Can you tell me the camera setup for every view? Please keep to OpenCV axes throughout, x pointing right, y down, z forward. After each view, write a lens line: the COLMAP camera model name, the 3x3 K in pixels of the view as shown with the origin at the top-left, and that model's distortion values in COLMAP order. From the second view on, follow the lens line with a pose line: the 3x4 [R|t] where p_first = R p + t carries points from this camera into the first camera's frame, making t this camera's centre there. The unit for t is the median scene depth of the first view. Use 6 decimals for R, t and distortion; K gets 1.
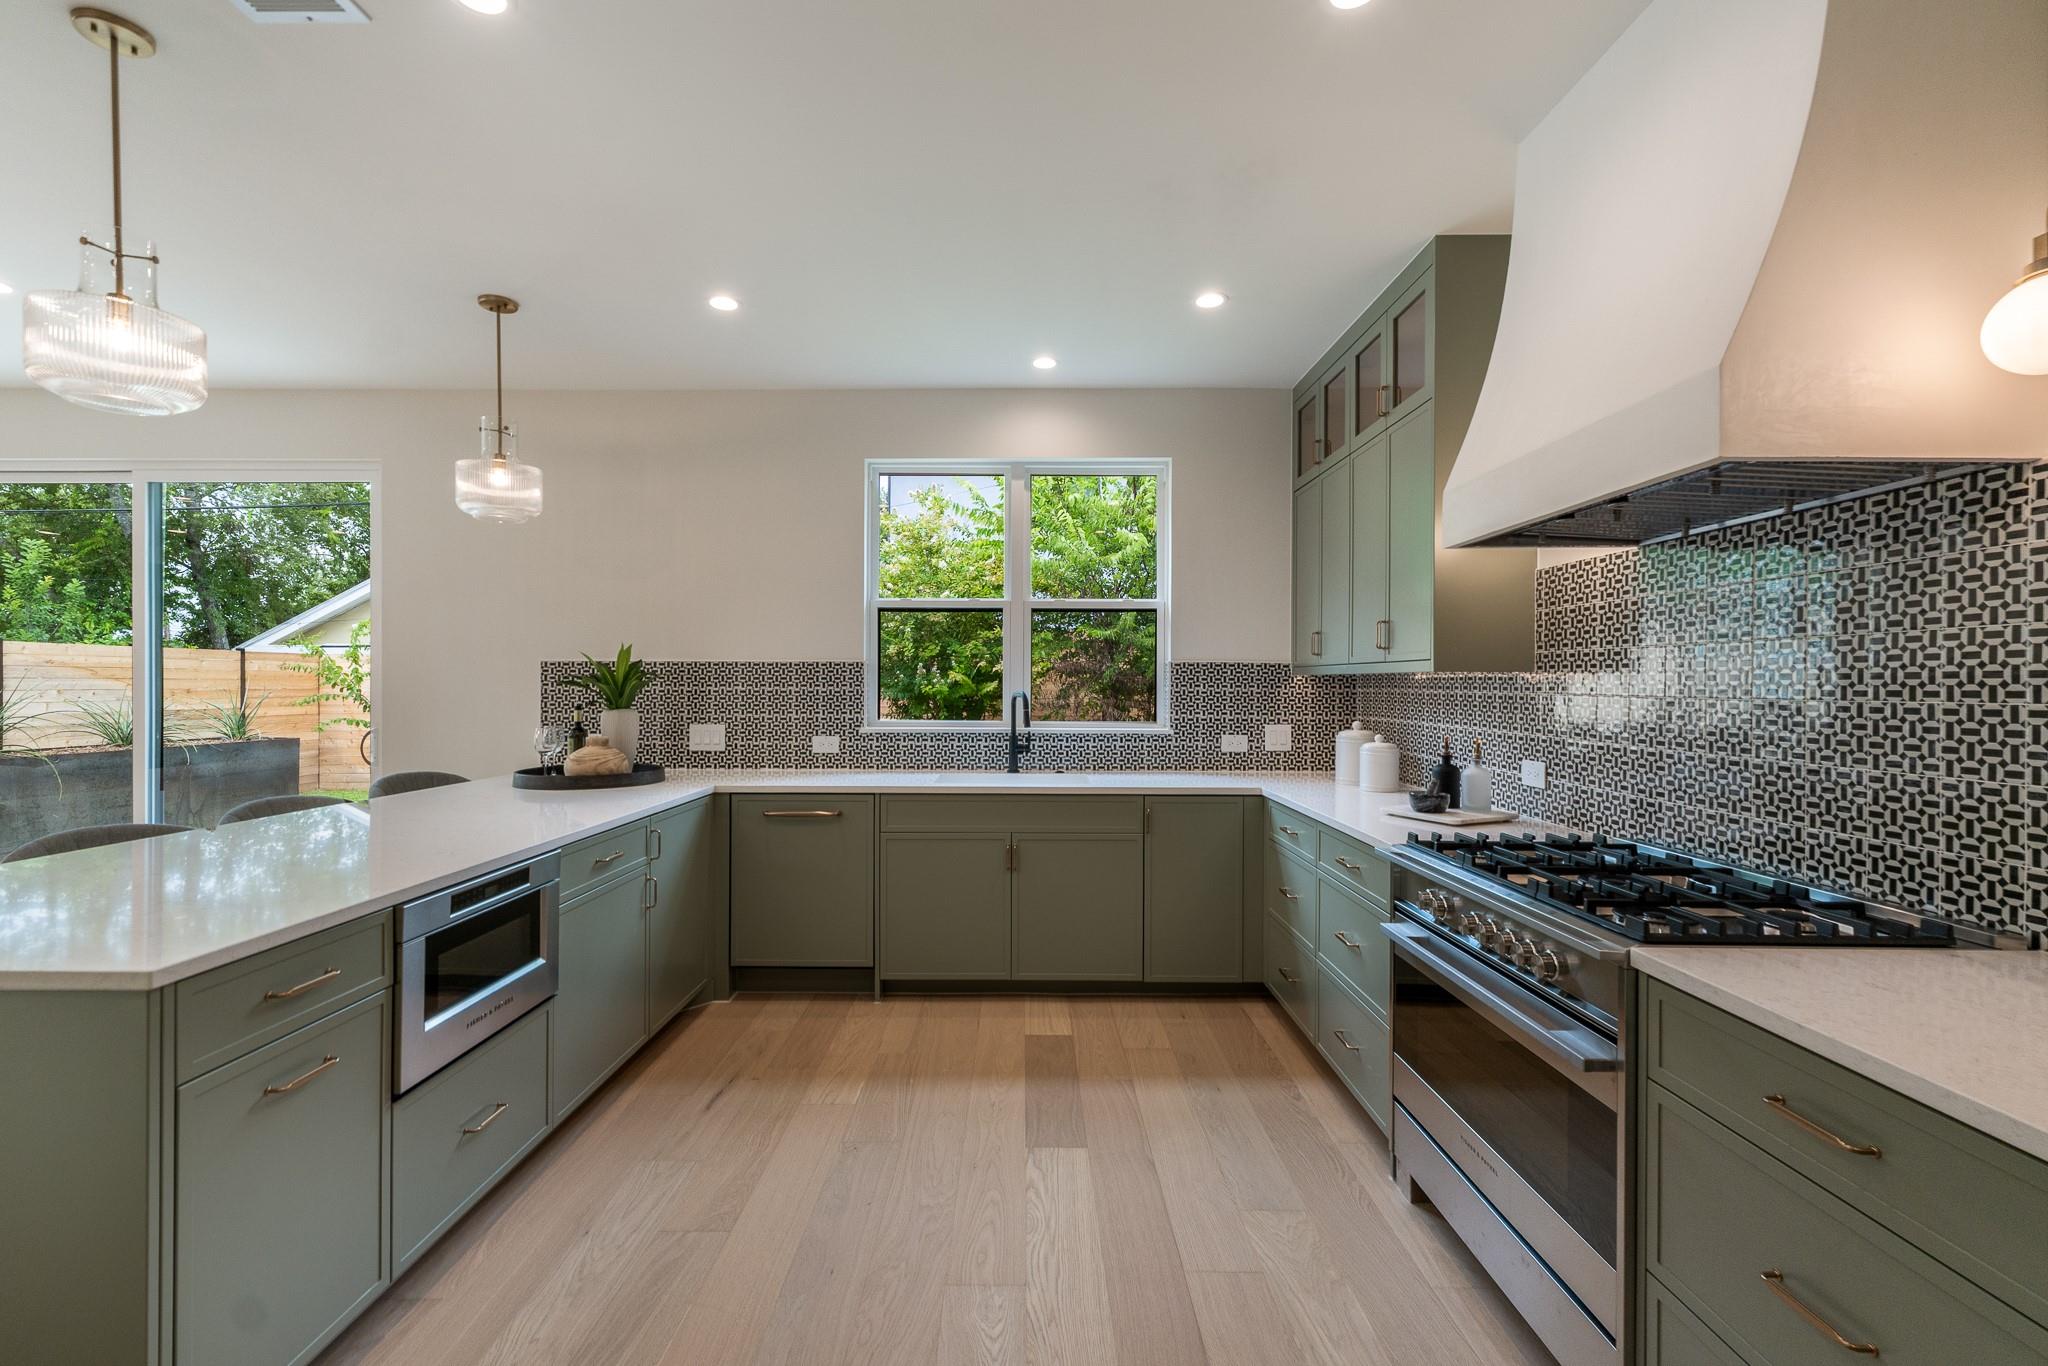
lens RADIAL K [[900.9, 0, 1021.3], [0, 900.9, 675.0], [0, 0, 1]] dist [0.001106, 0.000227]
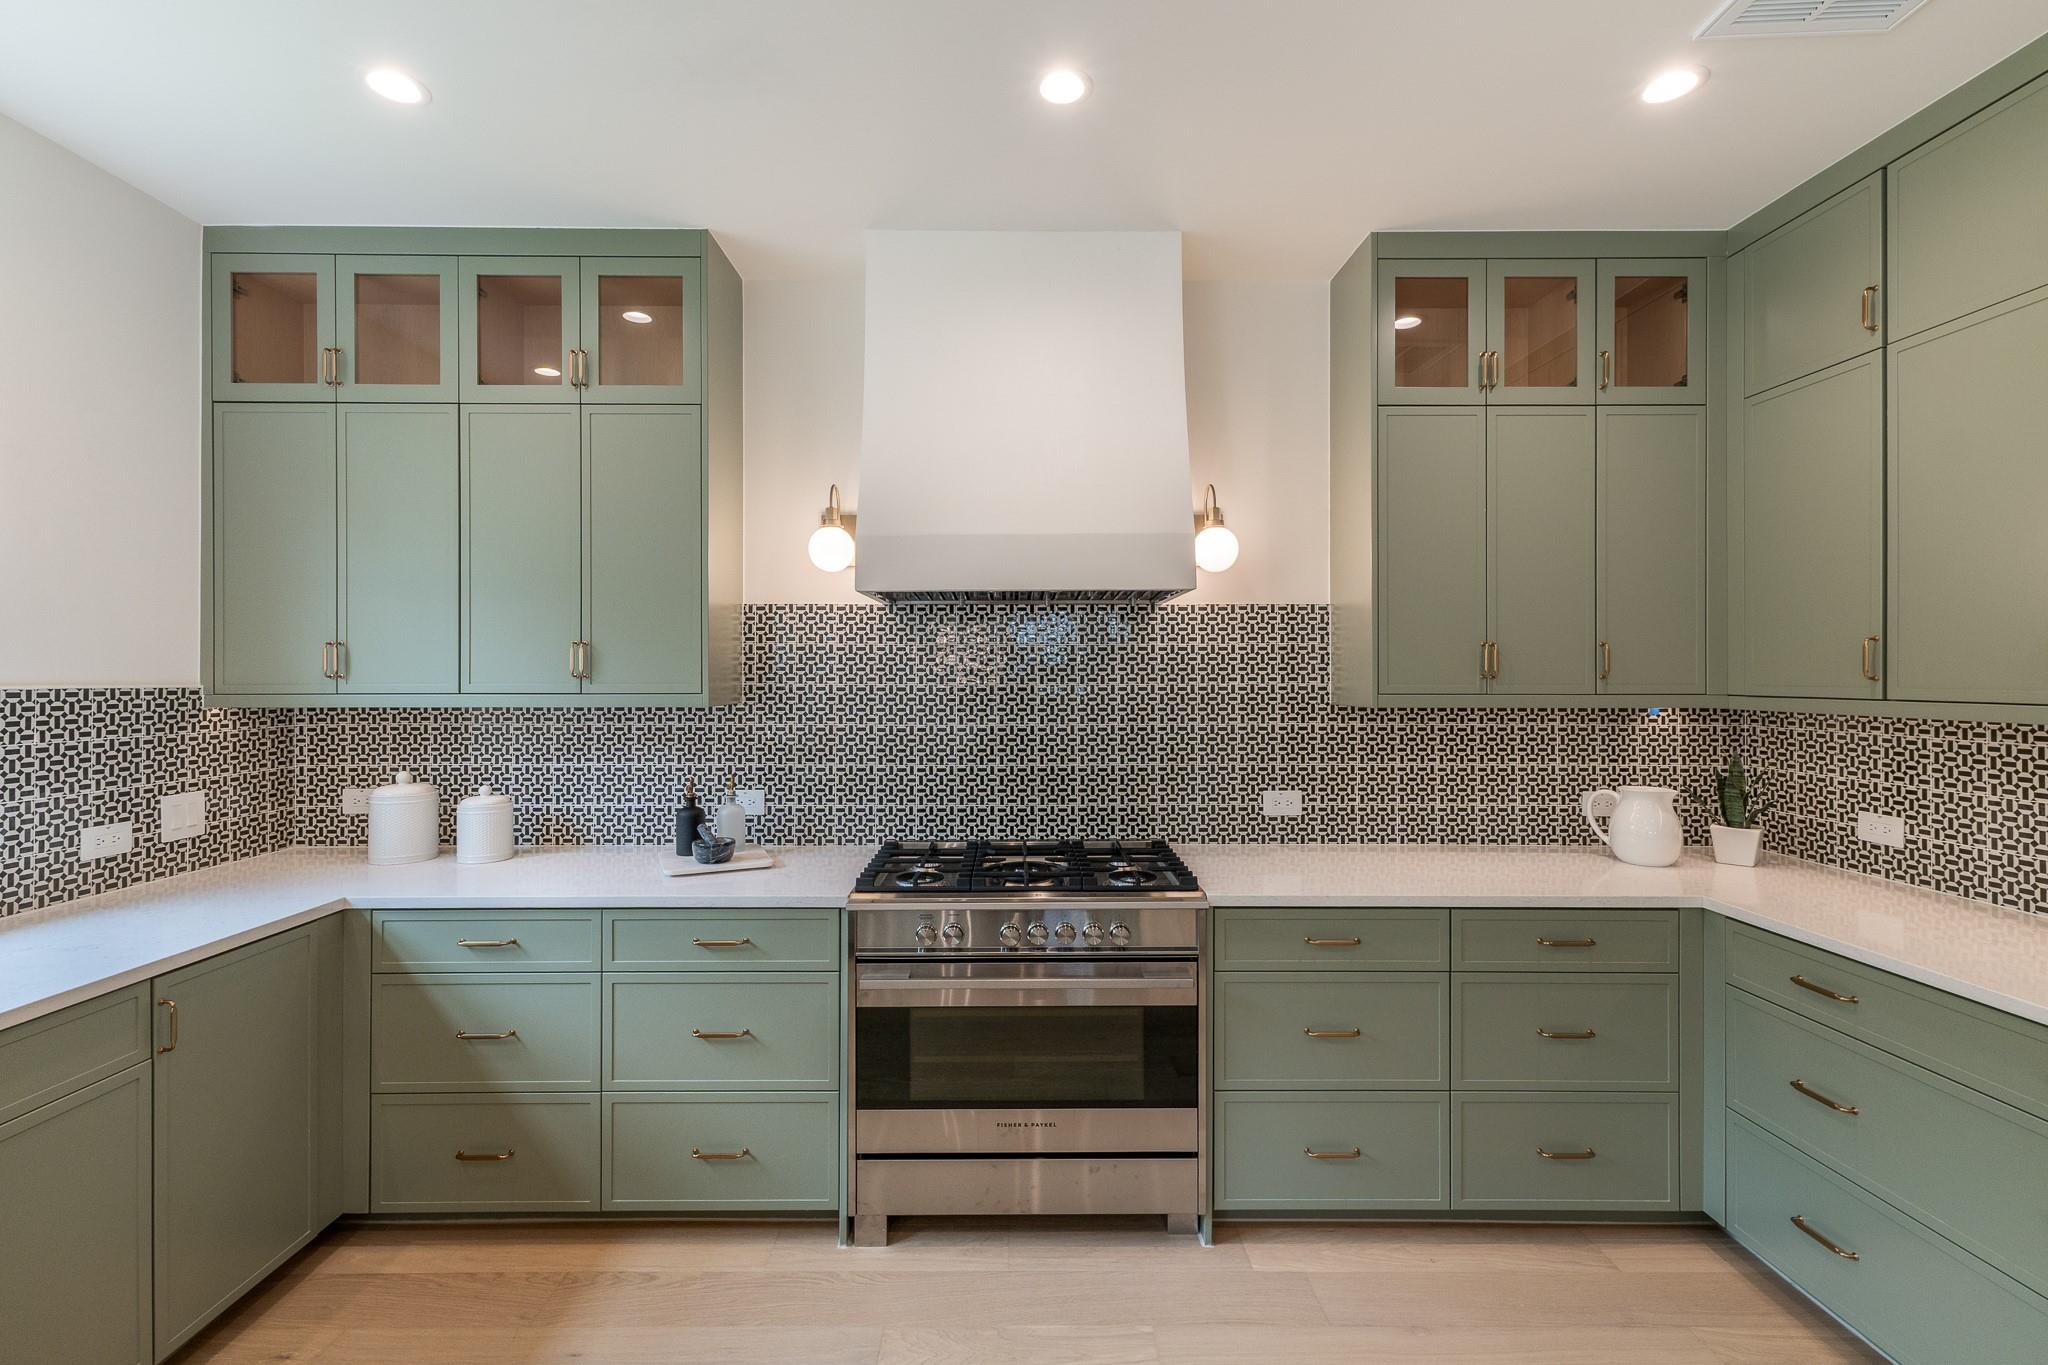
lens RADIAL K [[900.9, 0, 1021.3], [0, 900.9, 674.5], [0, 0, 1]] dist [0.001106, 0.000227]
pose [[0.005640, -0.002870, 0.999980, -0.322165], [-0.005468, 0.999981, 0.002901, -0.029301], [-0.999969, -0.005484, 0.005624, 0.499872]]
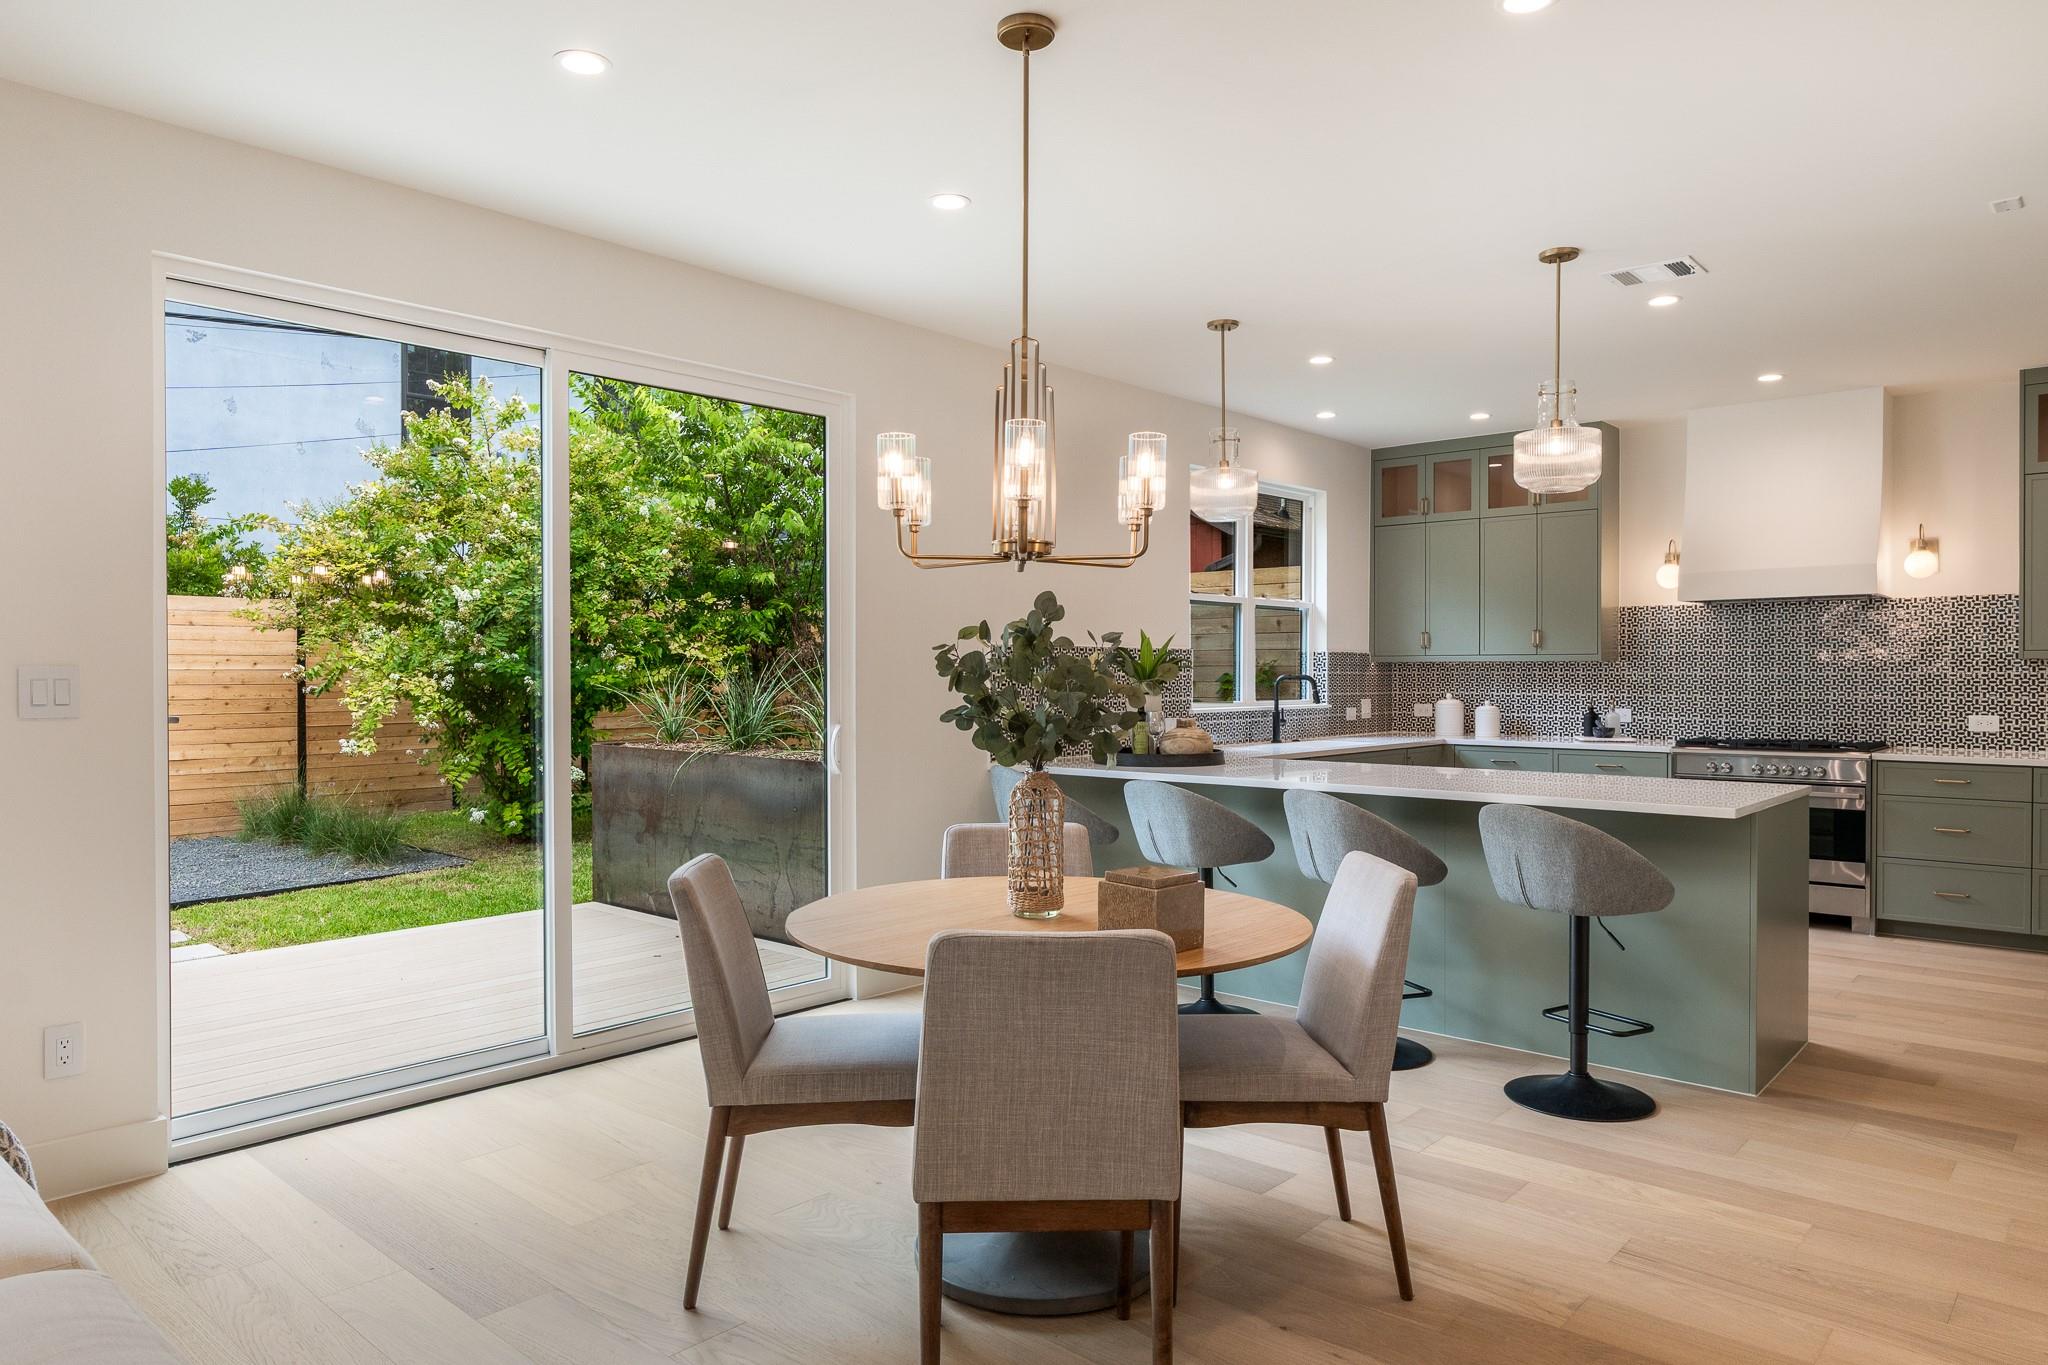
lens RADIAL K [[1297.4, 0, 1024.0], [0, 1297.4, 682.5], [0, 0, 1]] dist [-0.009954, 0.002182]
pose [[0.666755, -0.007180, 0.745242, -1.657198], [-0.002374, 0.999928, 0.011757, 0.009952], [-0.745273, -0.009608, 0.666690, 0.093246]]
